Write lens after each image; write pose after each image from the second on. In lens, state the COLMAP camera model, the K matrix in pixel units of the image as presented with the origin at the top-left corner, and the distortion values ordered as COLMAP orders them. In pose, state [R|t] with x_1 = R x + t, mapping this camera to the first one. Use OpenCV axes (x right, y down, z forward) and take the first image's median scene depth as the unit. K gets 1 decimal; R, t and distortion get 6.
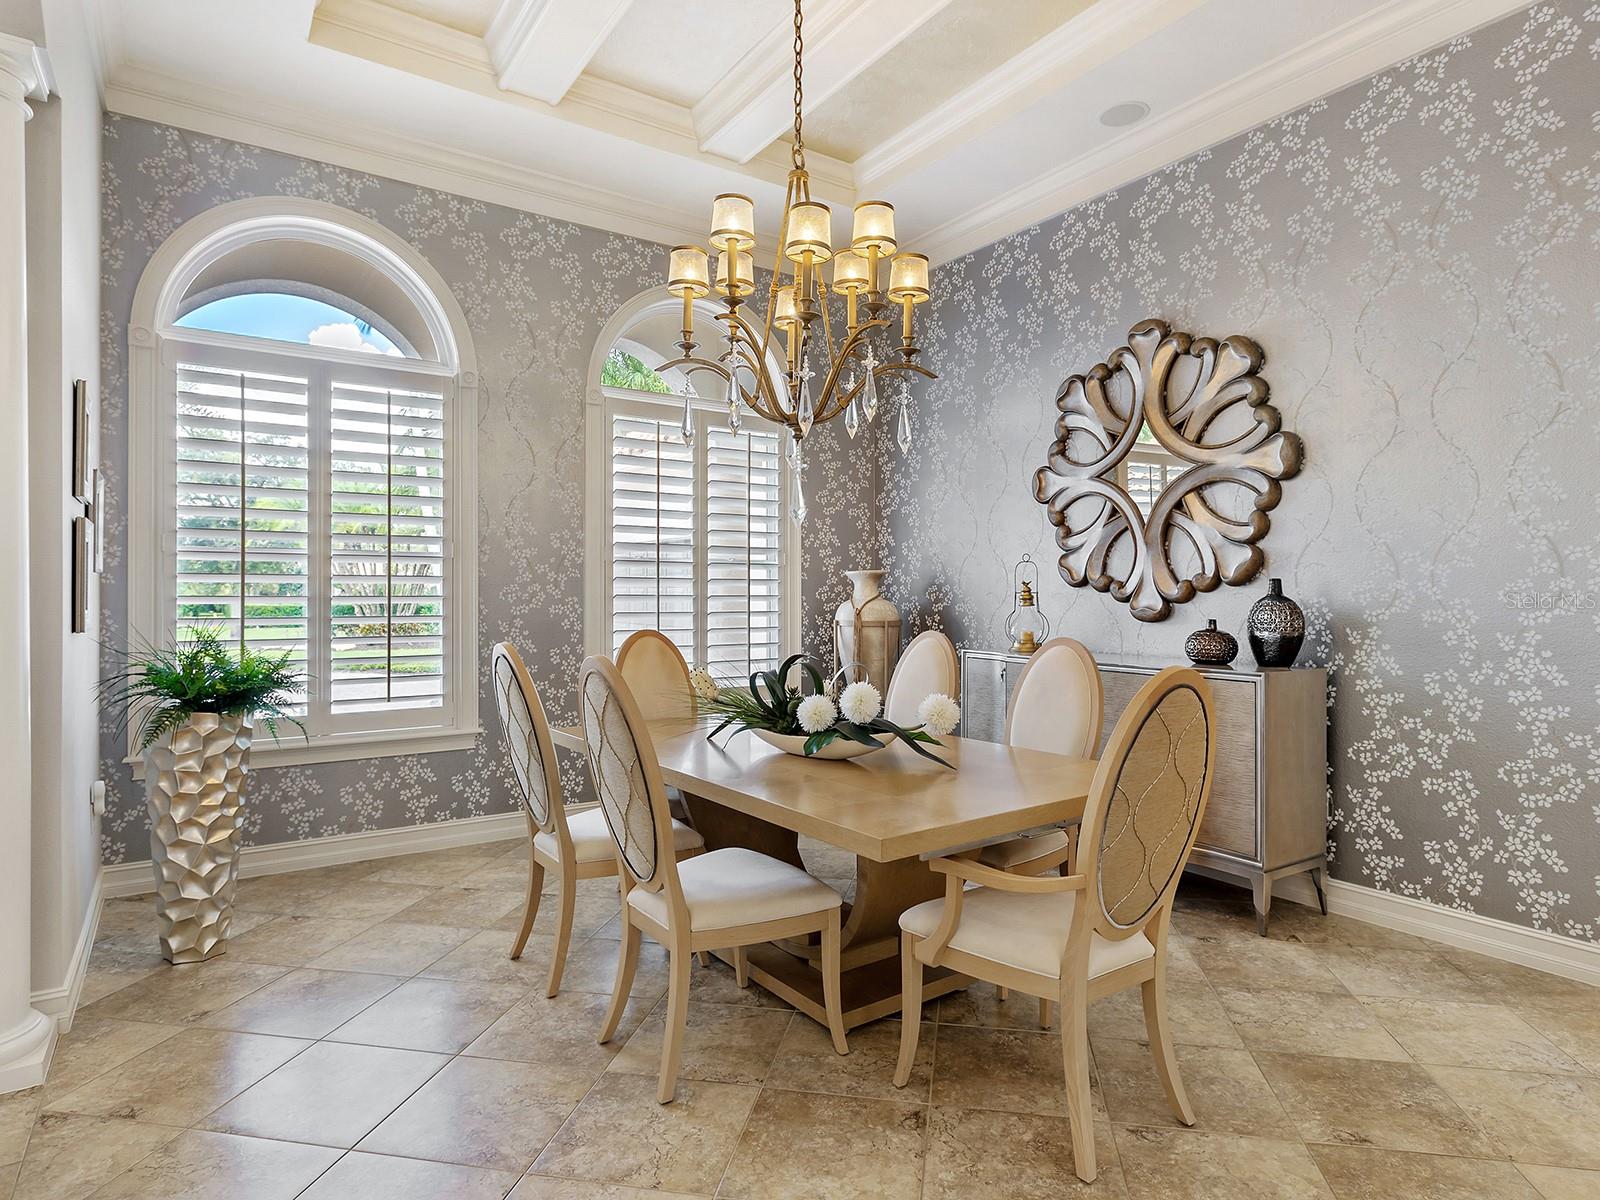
lens RADIAL K [[878.2, 0, 794.1], [0, 878.2, 595.4], [0, 0, 1]] dist [-0.002864, 0.000117]
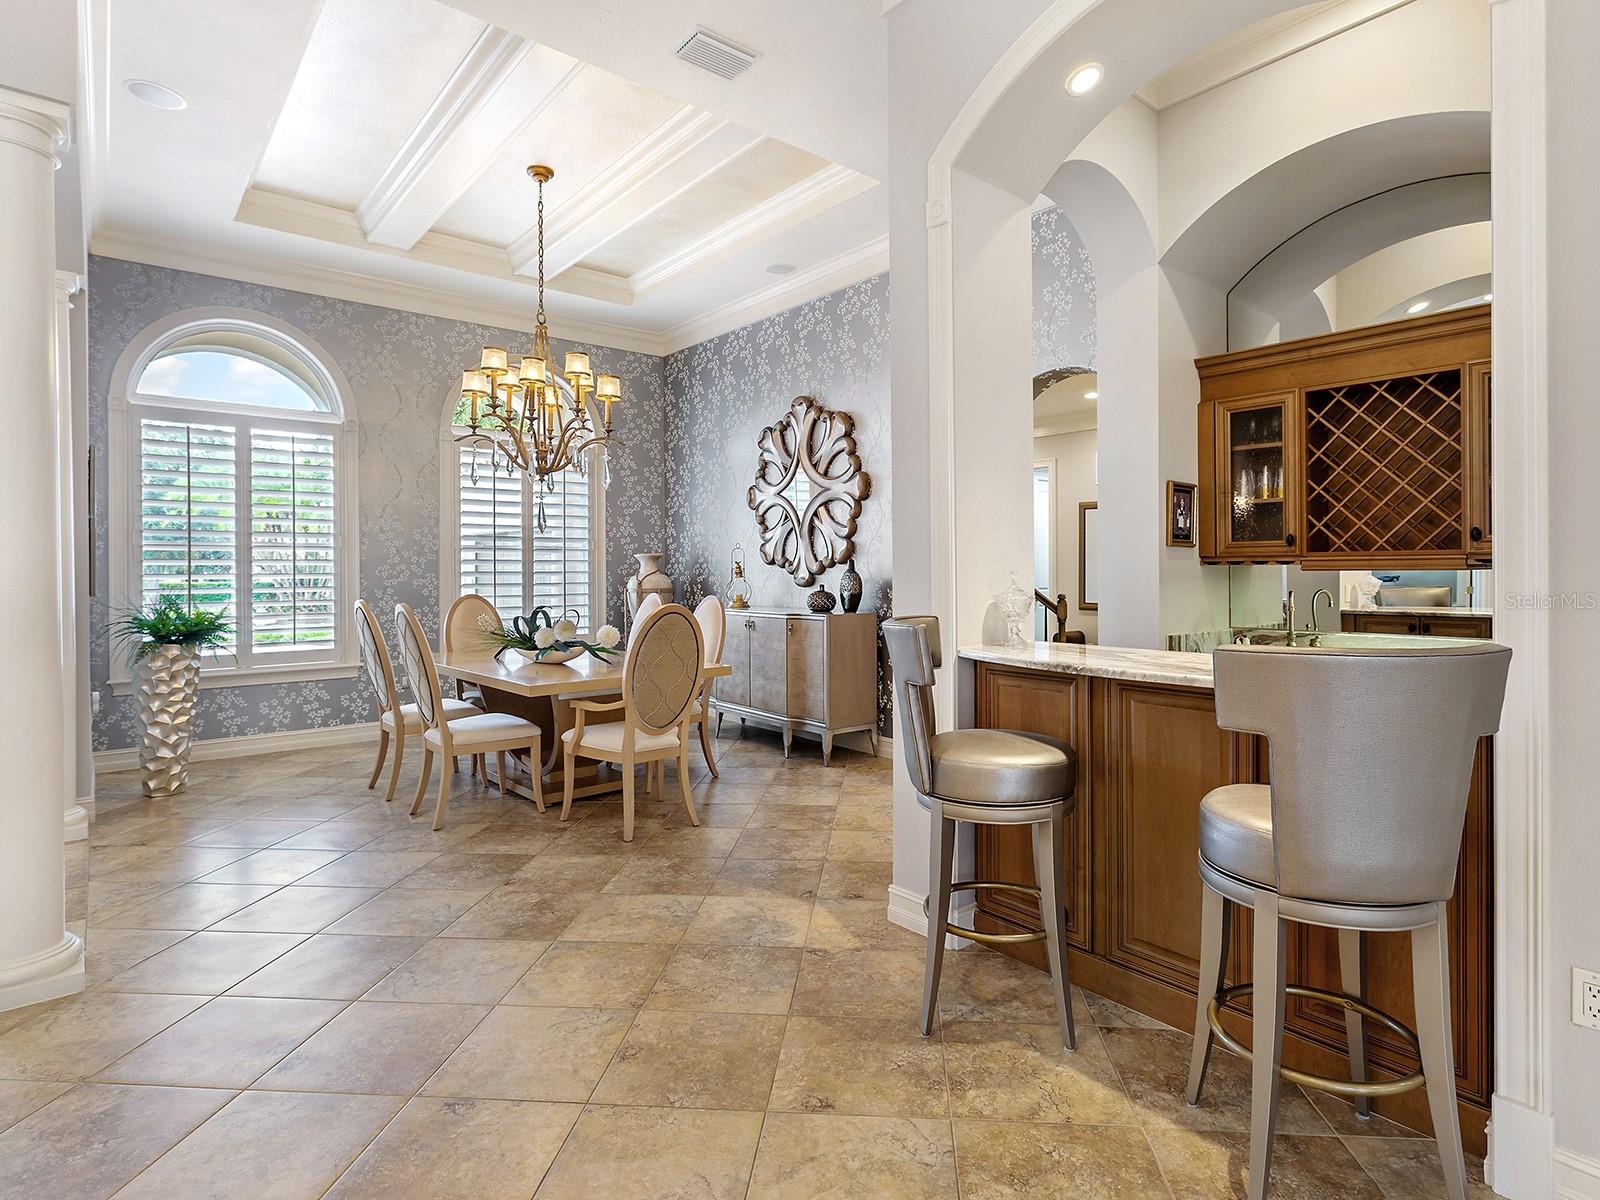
lens RADIAL K [[833.4, 0, 813.3], [0, 833.4, 570.7], [0, 0, 1]] dist [0.004832, -0.001057]
pose [[0.994258, -0.006032, 0.106837, 0.264323], [0.005977, 0.999982, 0.000835, 0.000065], [-0.106840, -0.000192, 0.994276, -0.504970]]
